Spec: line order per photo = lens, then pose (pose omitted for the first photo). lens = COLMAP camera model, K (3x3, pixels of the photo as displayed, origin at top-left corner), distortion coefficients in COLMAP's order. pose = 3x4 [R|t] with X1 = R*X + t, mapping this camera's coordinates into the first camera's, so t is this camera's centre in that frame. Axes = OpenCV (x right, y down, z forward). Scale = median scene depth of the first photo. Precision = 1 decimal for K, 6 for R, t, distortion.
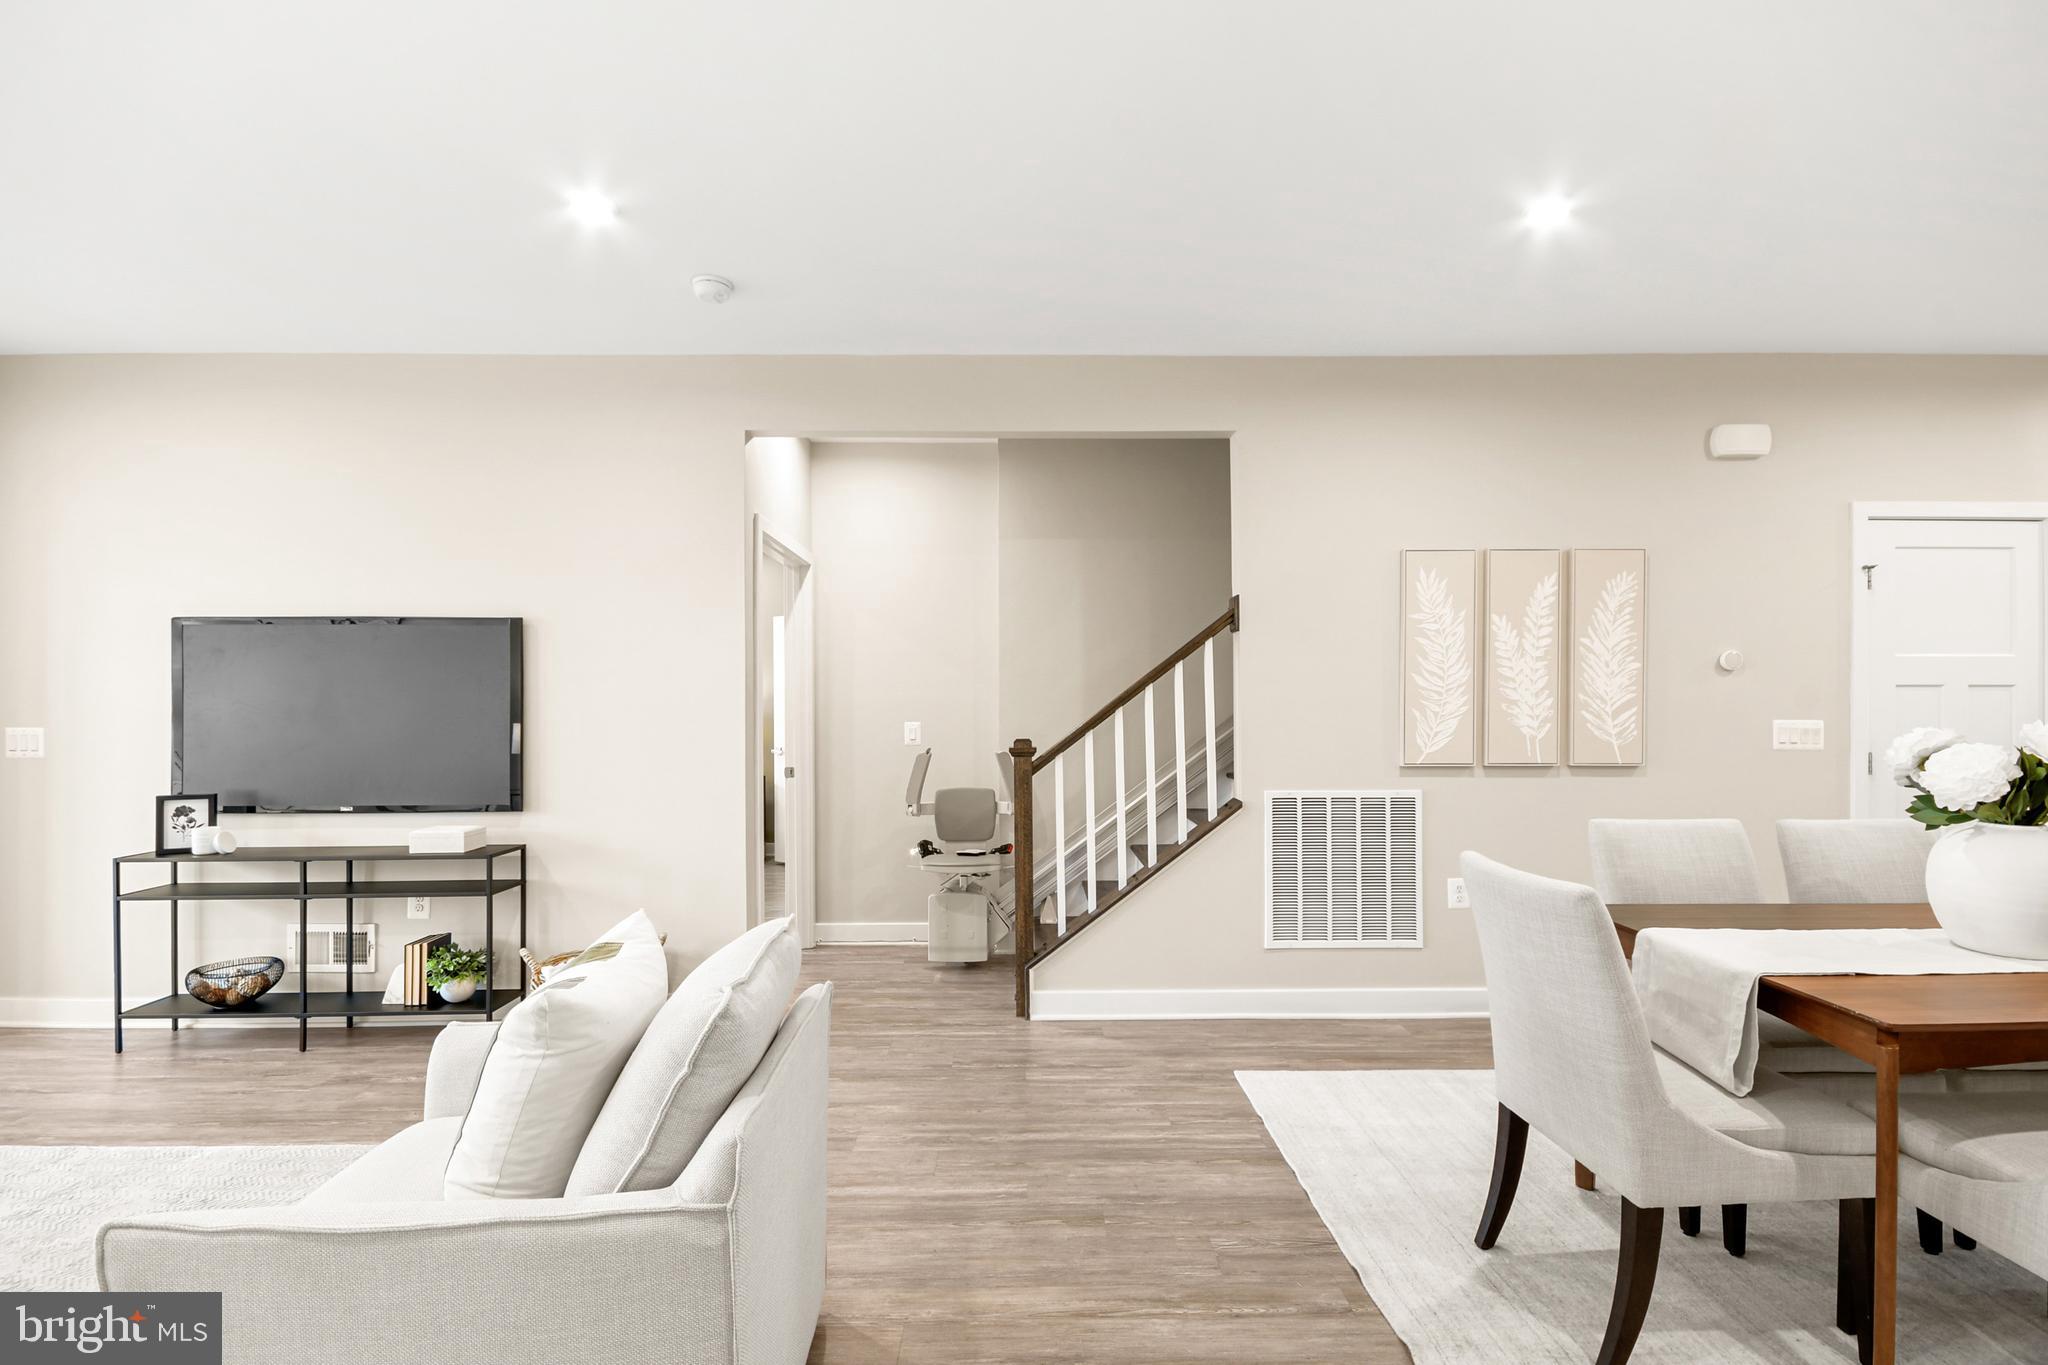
lens RADIAL K [[887.6, 0, 1026.6], [0, 887.6, 703.9], [0, 0, 1]] dist [0.013969, -0.007000]
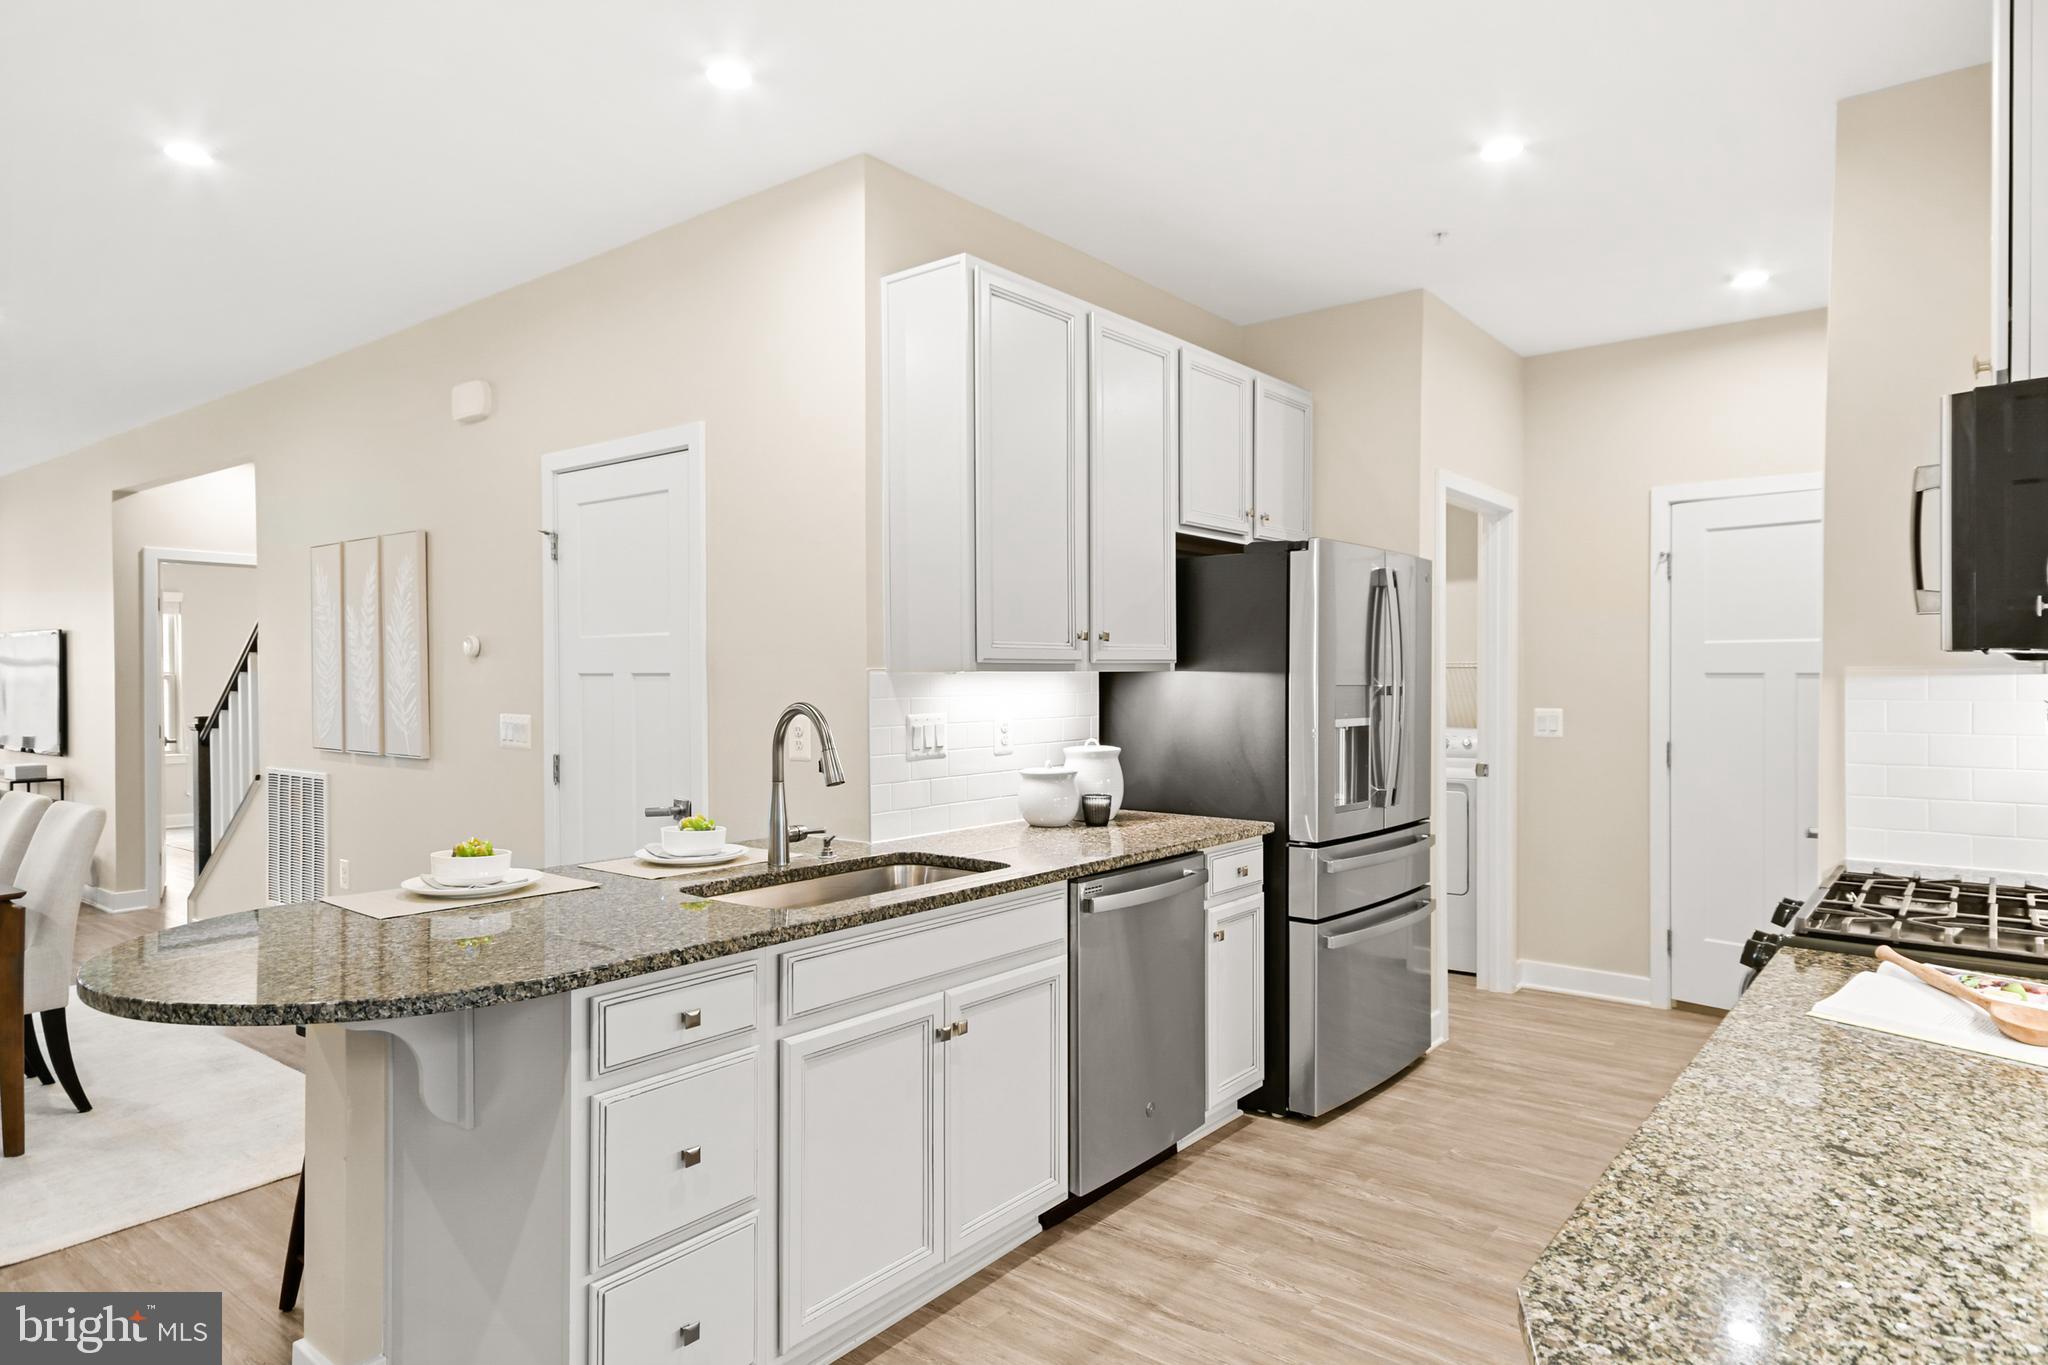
lens RADIAL K [[1179.5, 0, 1009.5], [0, 1179.5, 682.2], [0, 0, 1]] dist [0.021039, 0.003601]
pose [[0.782861, 0.005093, -0.622176, 1.972503], [0.000653, 0.999959, 0.009007, -0.023042], [0.622197, -0.007458, 0.782825, 0.406371]]
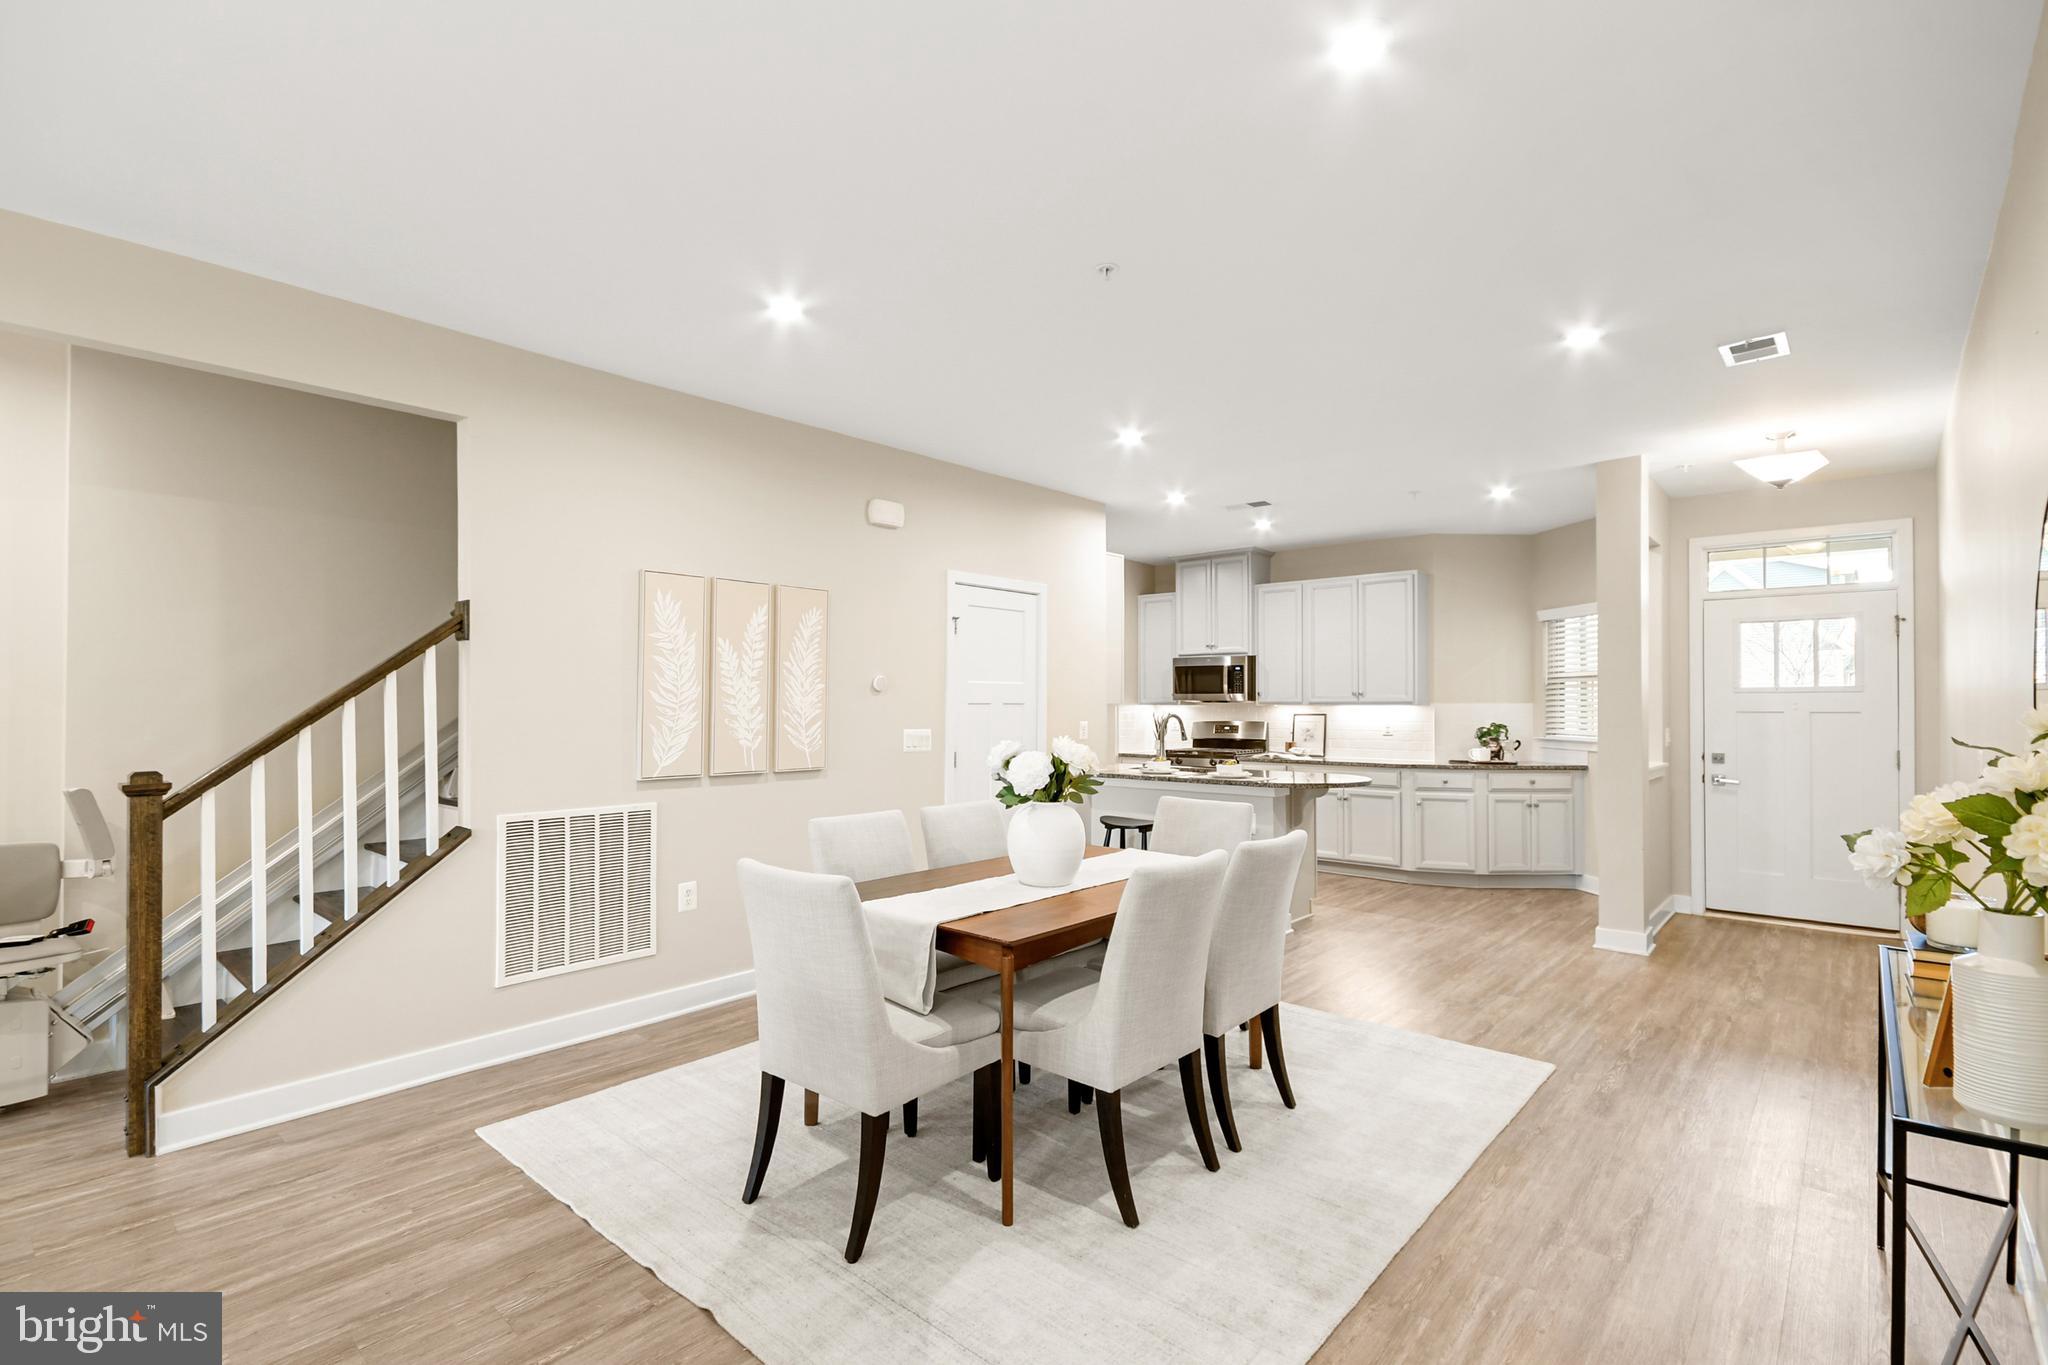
lens RADIAL K [[946.6, 0, 966.2], [0, 946.6, 695.2], [0, 0, 1]] dist [0.009633, -0.000375]
pose [[0.690556, 0.010057, 0.723209, -0.109632], [-0.004756, 0.999945, -0.009364, -0.019804], [-0.723263, 0.003027, 0.690566, -0.027472]]
